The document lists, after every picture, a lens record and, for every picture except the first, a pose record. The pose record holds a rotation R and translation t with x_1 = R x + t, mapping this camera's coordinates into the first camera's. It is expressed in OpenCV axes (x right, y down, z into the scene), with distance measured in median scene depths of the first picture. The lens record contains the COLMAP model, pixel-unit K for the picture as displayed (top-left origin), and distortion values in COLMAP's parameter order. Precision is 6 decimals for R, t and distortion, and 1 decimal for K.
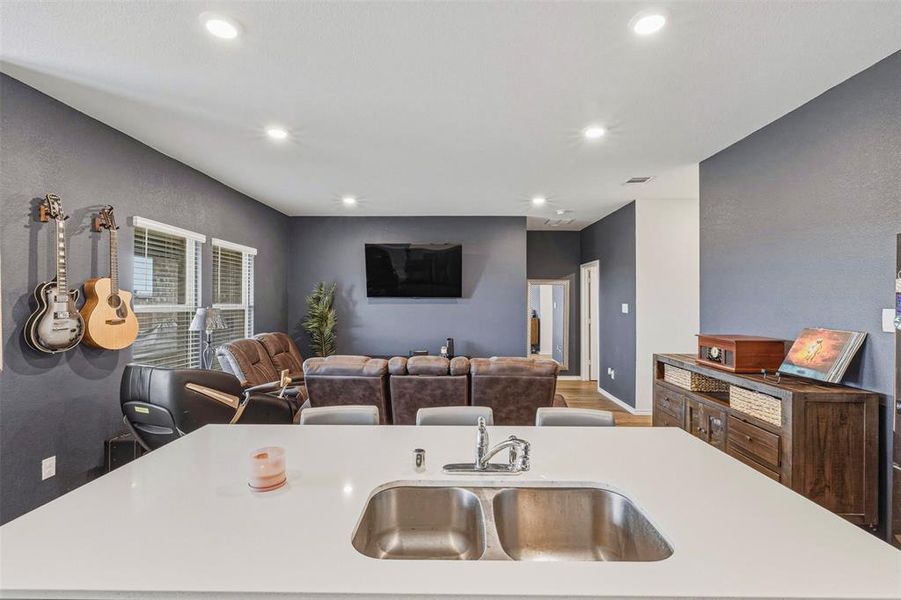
lens RADIAL K [[410.8, 0, 450.1], [0, 410.8, 301.7], [0, 0, 1]] dist [-0.000632, -0.000129]
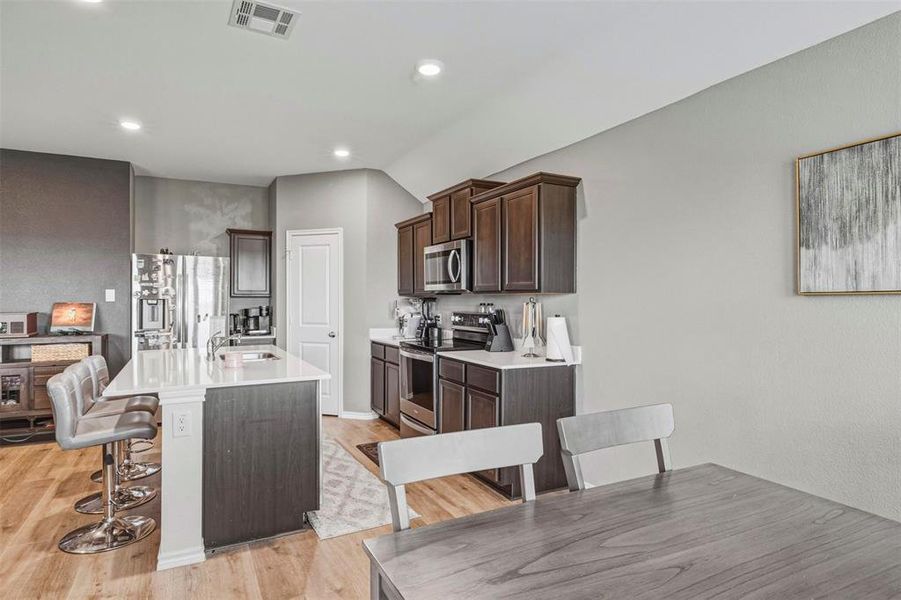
lens RADIAL K [[516.9, 0, 450.5], [0, 516.9, 300.0], [0, 0, 1]] dist [0.017342, 0.000517]
pose [[-0.465986, -0.004019, 0.884783, -1.287902], [0.000353, 0.999989, 0.004728, 0.038479], [-0.884792, 0.002516, -0.465979, 0.497057]]
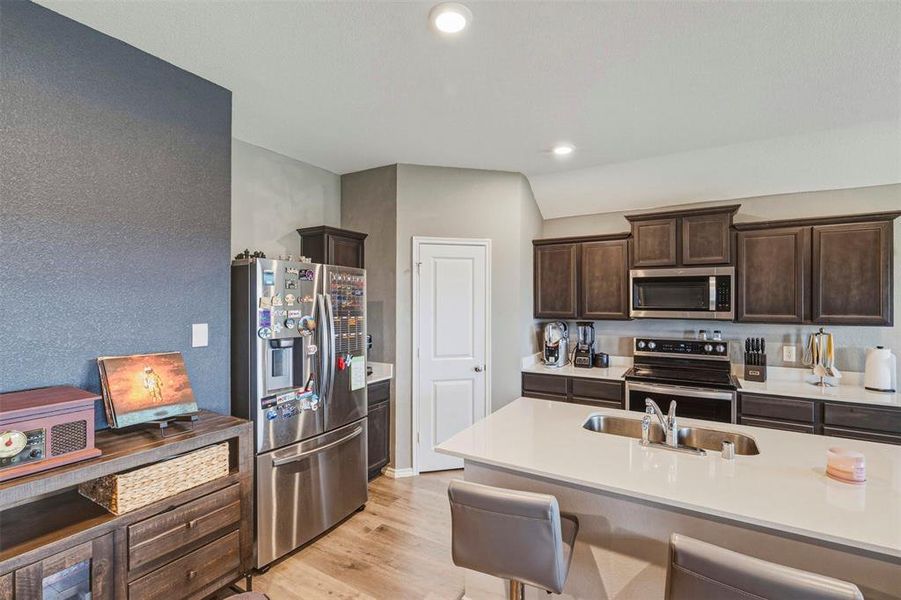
lens RADIAL K [[402.7, 0, 450.5], [0, 402.7, 300.0], [0, 0, 1]] dist [-0.002383, -0.000047]
pose [[-0.864678, -0.003173, 0.502316, 0.018056], [-0.002226, 0.999994, 0.002486, -0.031835], [-0.502321, 0.001032, -0.864680, 1.069587]]
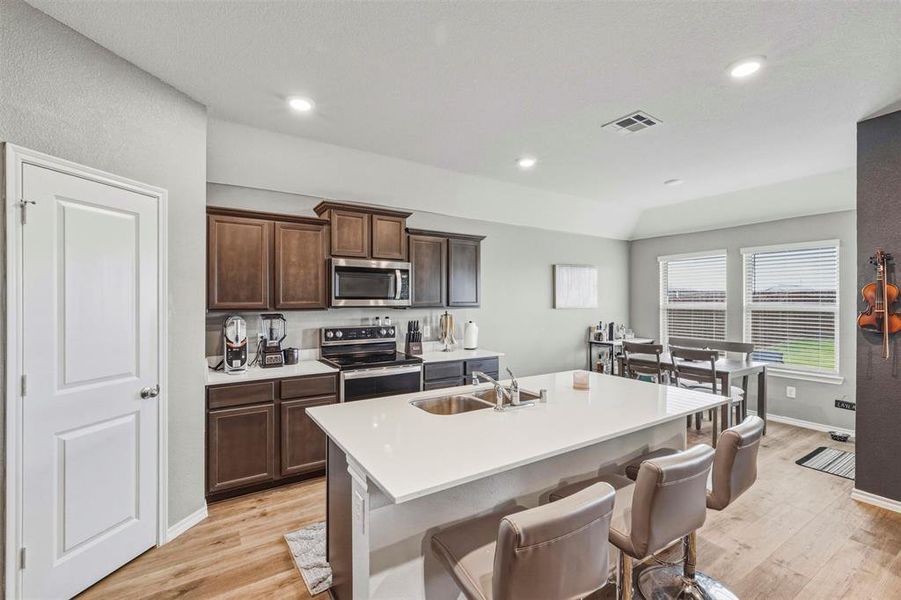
lens RADIAL K [[392.3, 0, 451.0], [0, 392.3, 302.3], [0, 0, 1]] dist [0.004542, 0.000653]
pose [[-0.836441, -0.001063, -0.548057, 0.469822], [-0.003774, 0.999986, 0.003820, 0.001713], [0.548045, 0.005264, -0.836432, 0.911563]]
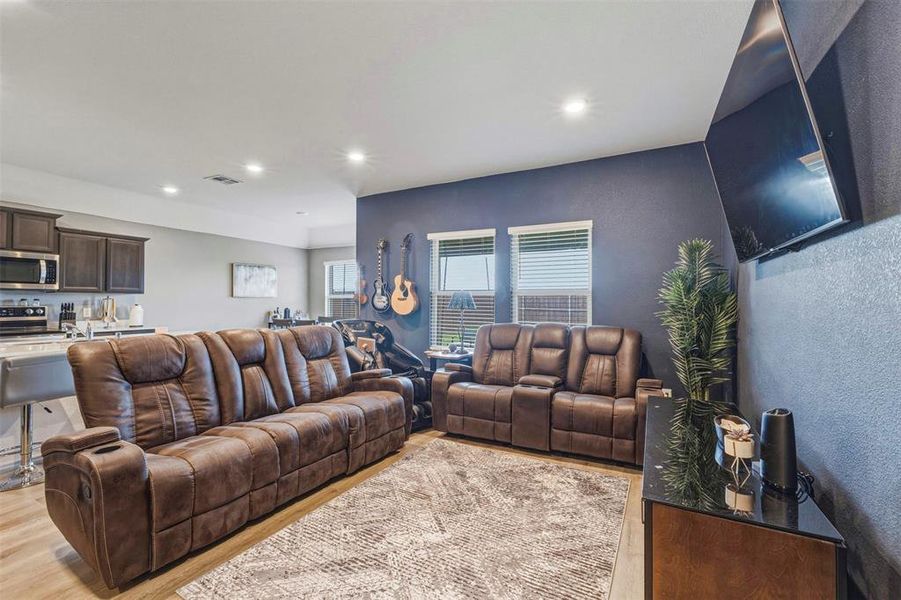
lens RADIAL K [[387.8, 0, 454.6], [0, 387.8, 298.9], [0, 0, 1]] dist [0.002068, 0.000367]
pose [[-0.452106, -0.011444, -0.891891, 0.556433], [-0.005604, 0.999934, -0.009989, 0.060539], [0.891946, 0.000482, -0.452141, 1.872100]]
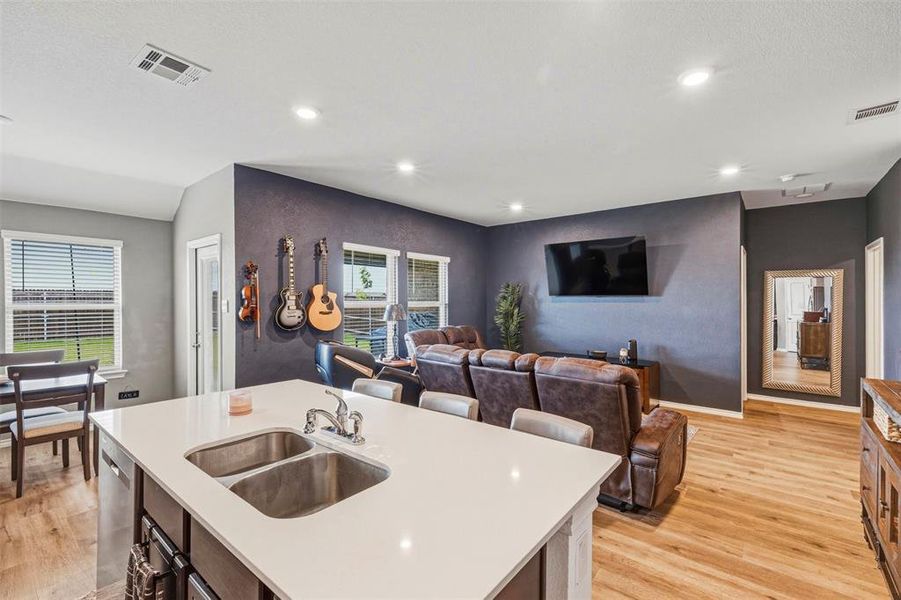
lens RADIAL K [[392.3, 0, 451.0], [0, 392.3, 302.3], [0, 0, 1]] dist [0.004542, 0.000653]
pose [[0.786159, 0.000776, -0.618024, 0.446227], [0.000539, 0.999998, 0.001941, 0.006609], [0.618024, -0.001859, 0.786157, 0.124308]]
